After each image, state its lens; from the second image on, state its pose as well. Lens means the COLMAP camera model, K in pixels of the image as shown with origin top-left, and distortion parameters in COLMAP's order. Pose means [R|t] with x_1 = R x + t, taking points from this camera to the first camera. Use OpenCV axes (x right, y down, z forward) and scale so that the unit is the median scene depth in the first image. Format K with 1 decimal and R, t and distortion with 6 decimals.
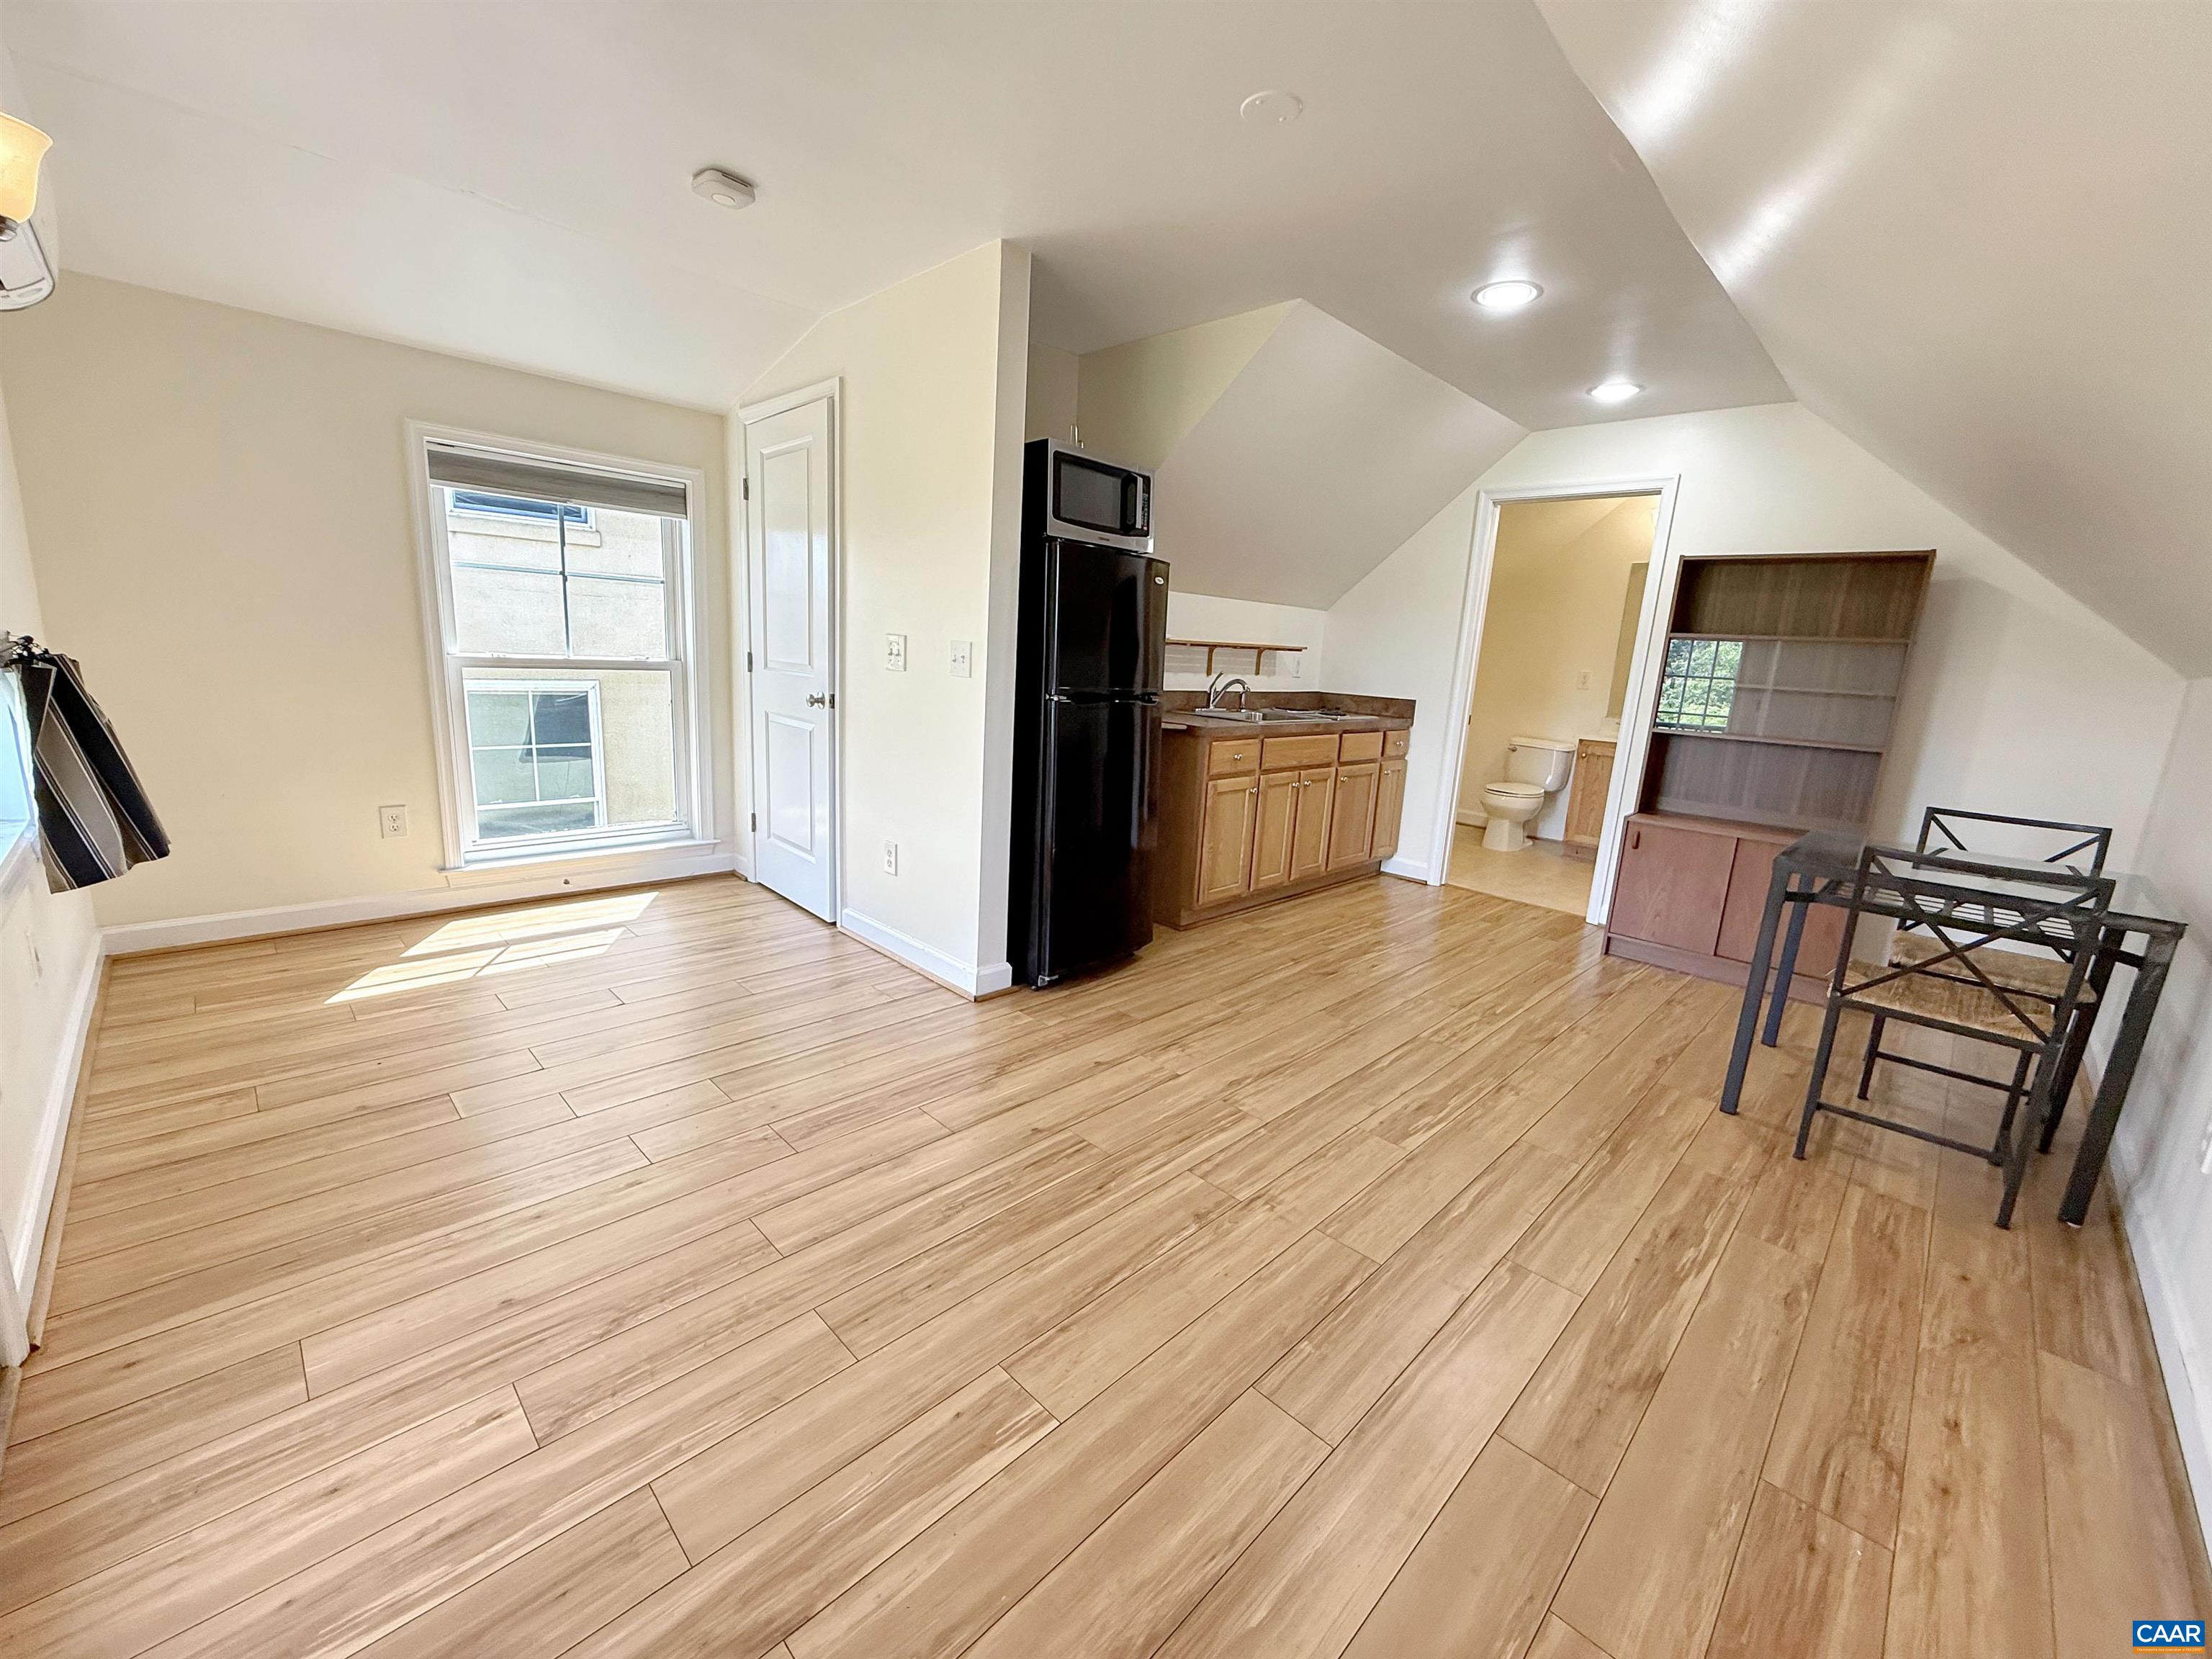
lens RADIAL K [[891.2, 0, 1061.8], [0, 891.2, 829.2], [0, 0, 1]] dist [-0.000531, -0.000037]
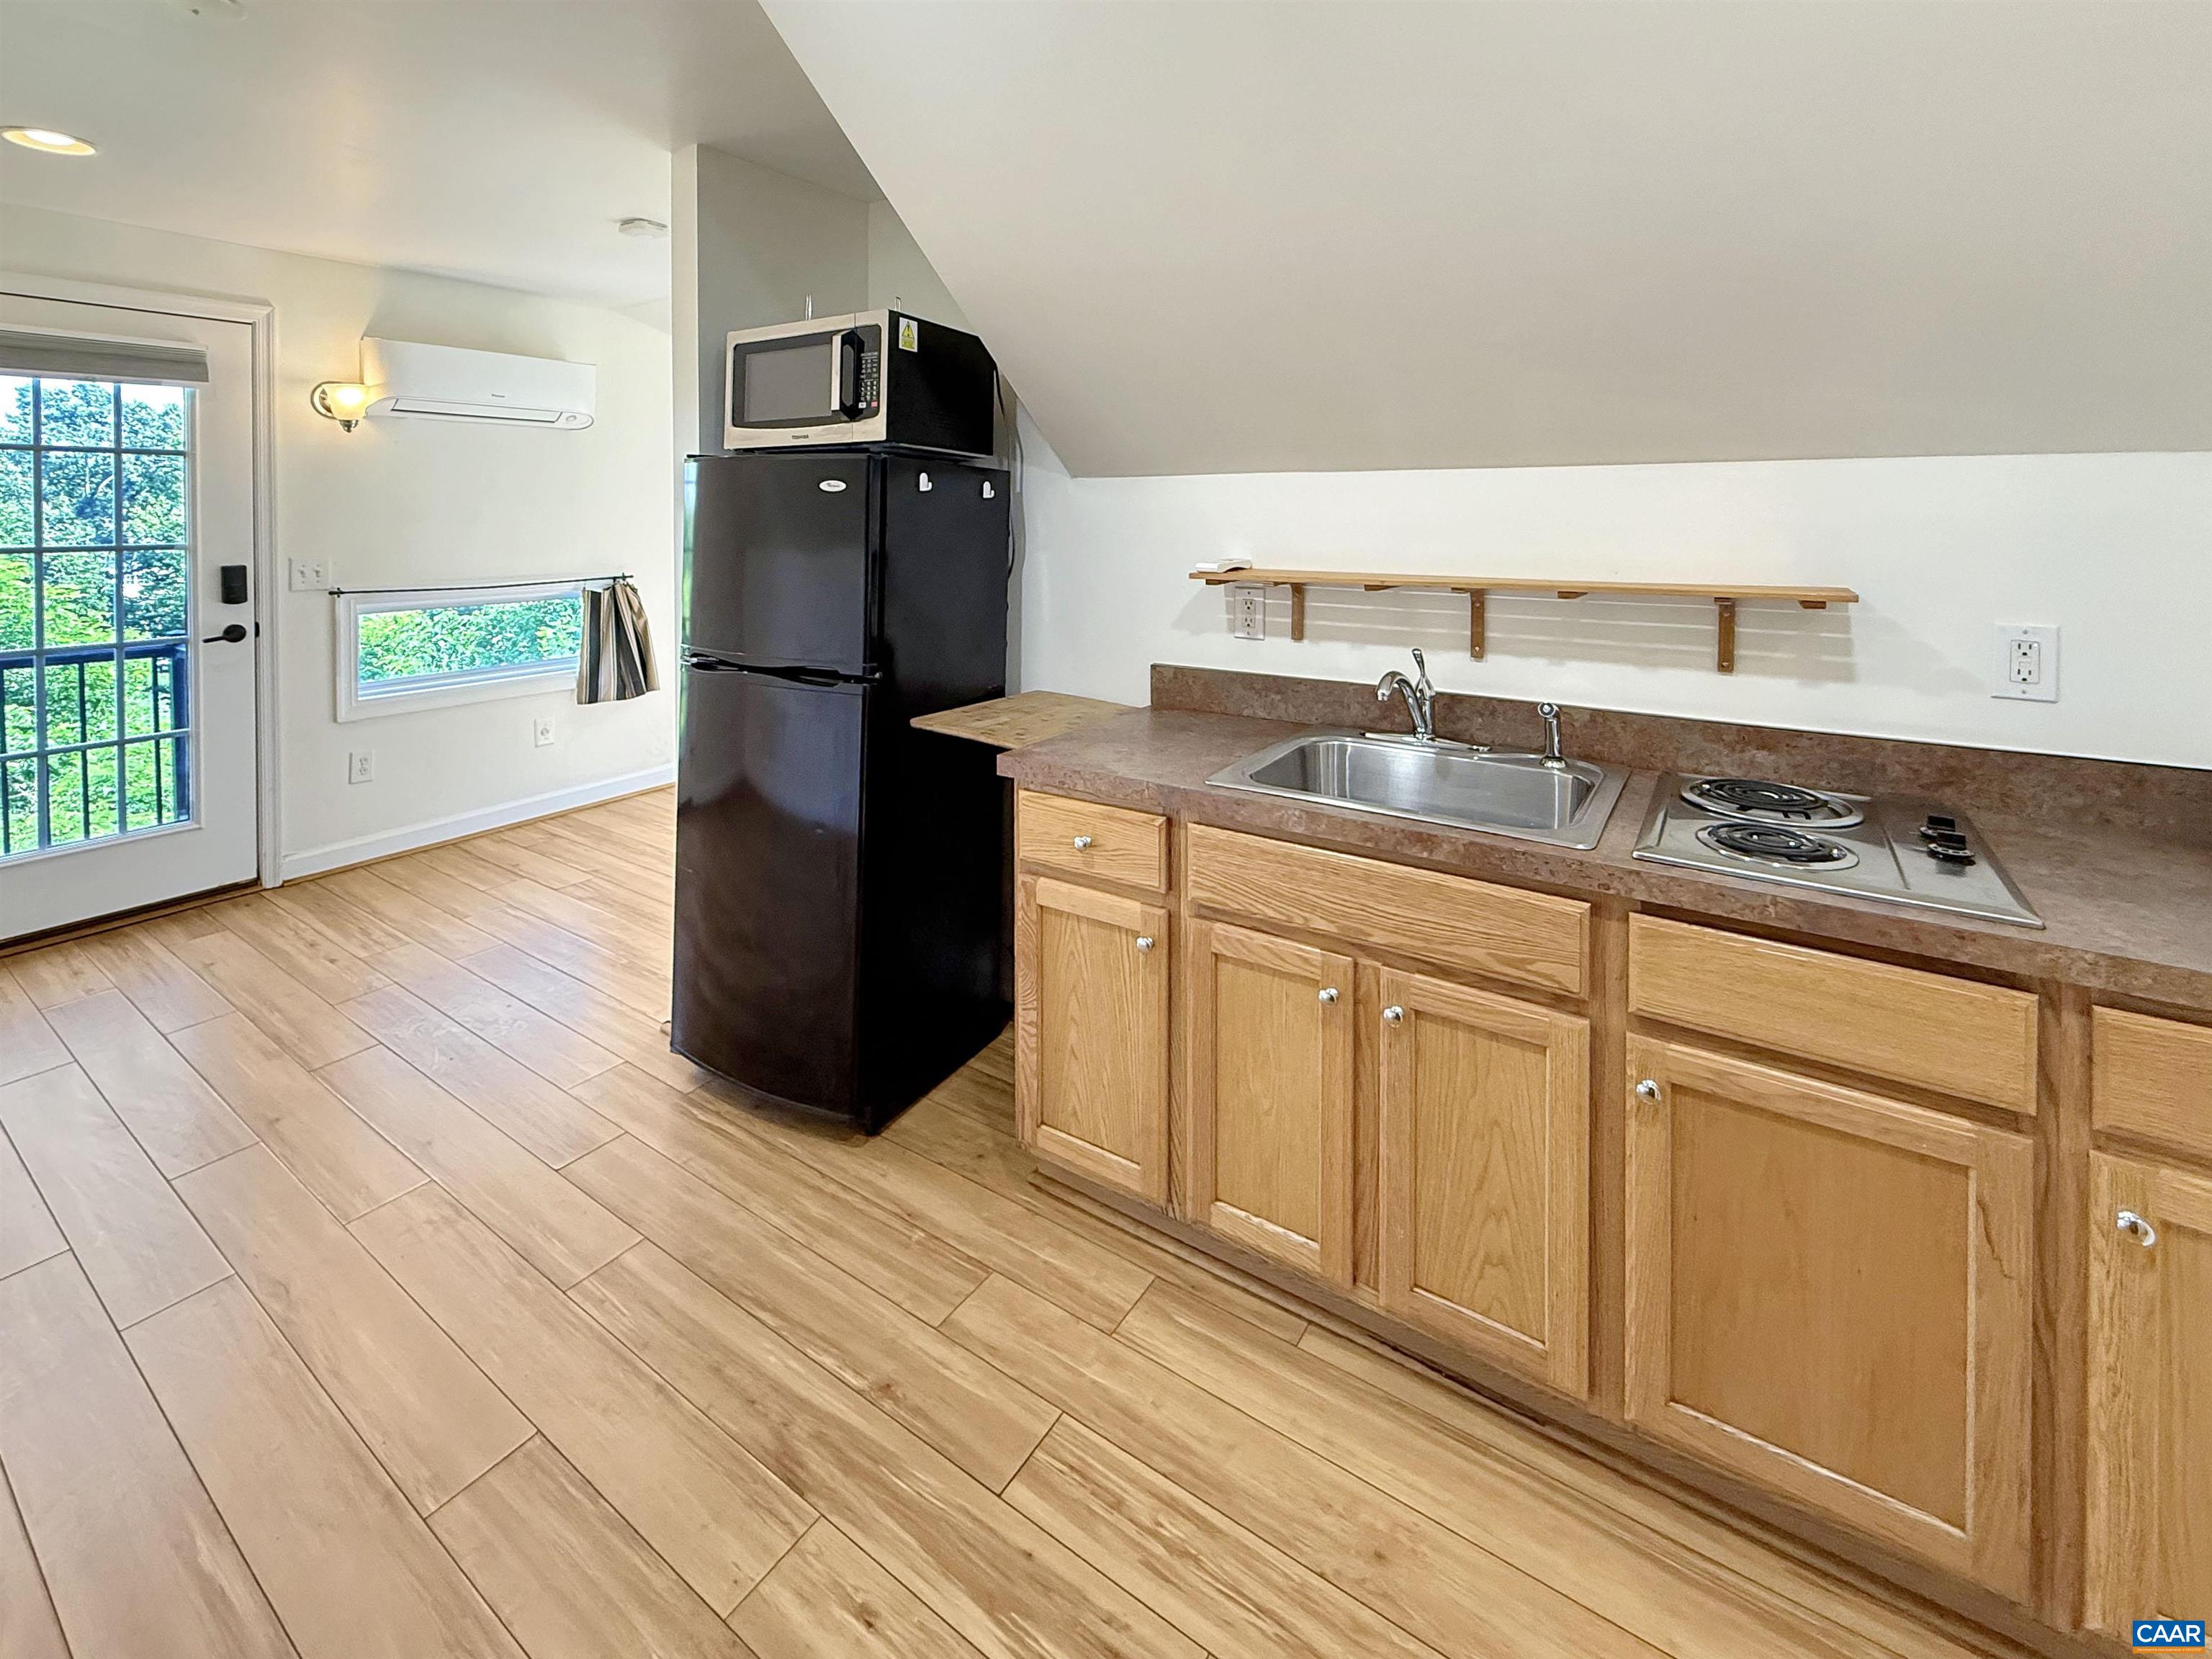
lens RADIAL K [[899.9, 0, 1107.8], [0, 899.9, 857.1], [0, 0, 1]] dist [-0.000901, -0.000115]
pose [[0.217630, 0.292360, -0.931216, 0.398684], [-0.190396, 0.948471, 0.253281, -0.133808], [0.957281, 0.122178, 0.262081, 0.656314]]
